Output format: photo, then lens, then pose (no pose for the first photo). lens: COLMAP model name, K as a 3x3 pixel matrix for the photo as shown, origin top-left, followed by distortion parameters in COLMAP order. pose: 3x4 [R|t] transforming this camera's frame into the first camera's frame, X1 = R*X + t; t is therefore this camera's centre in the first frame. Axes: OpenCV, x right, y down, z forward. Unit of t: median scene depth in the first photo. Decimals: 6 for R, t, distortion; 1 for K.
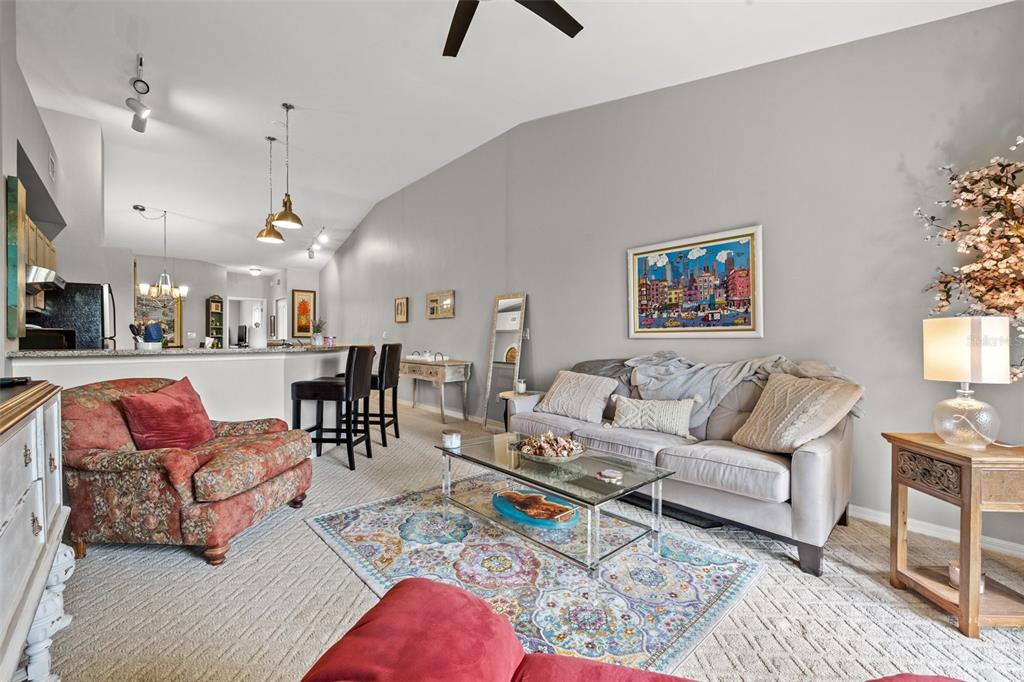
lens RADIAL K [[432.0, 0, 508.3], [0, 432.0, 331.3], [0, 0, 1]] dist [-0.001879, 0.000056]
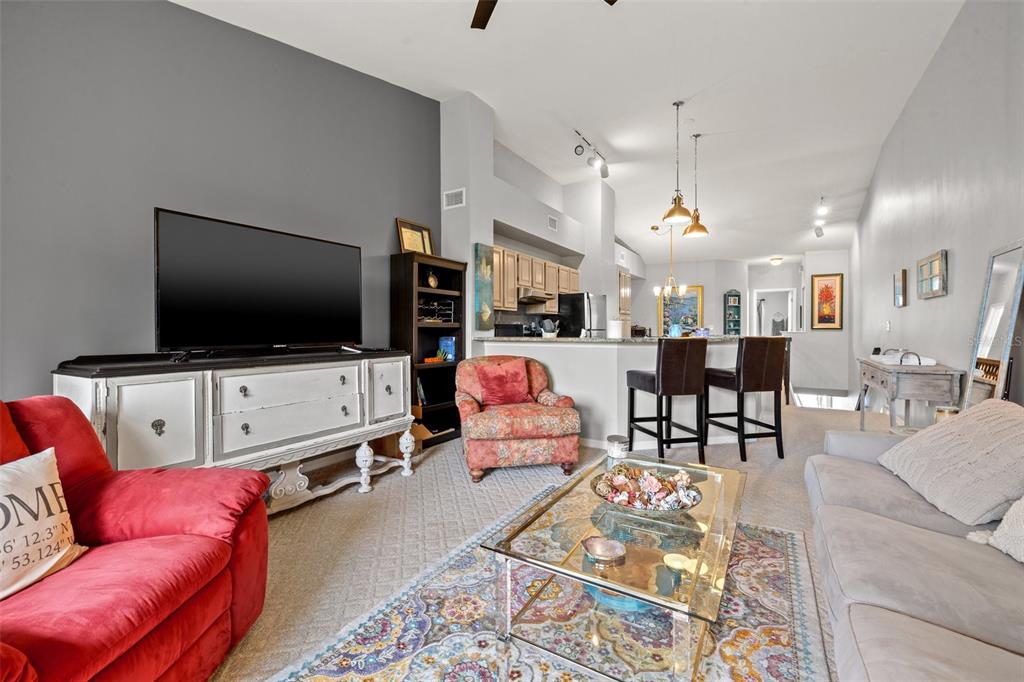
lens RADIAL K [[432.0, 0, 508.3], [0, 432.0, 331.3], [0, 0, 1]] dist [-0.001879, 0.000056]
pose [[0.288998, 0.001871, -0.957328, 0.324940], [0.015593, 0.999856, 0.006662, 0.005617], [0.957203, -0.016853, 0.288927, 0.286275]]
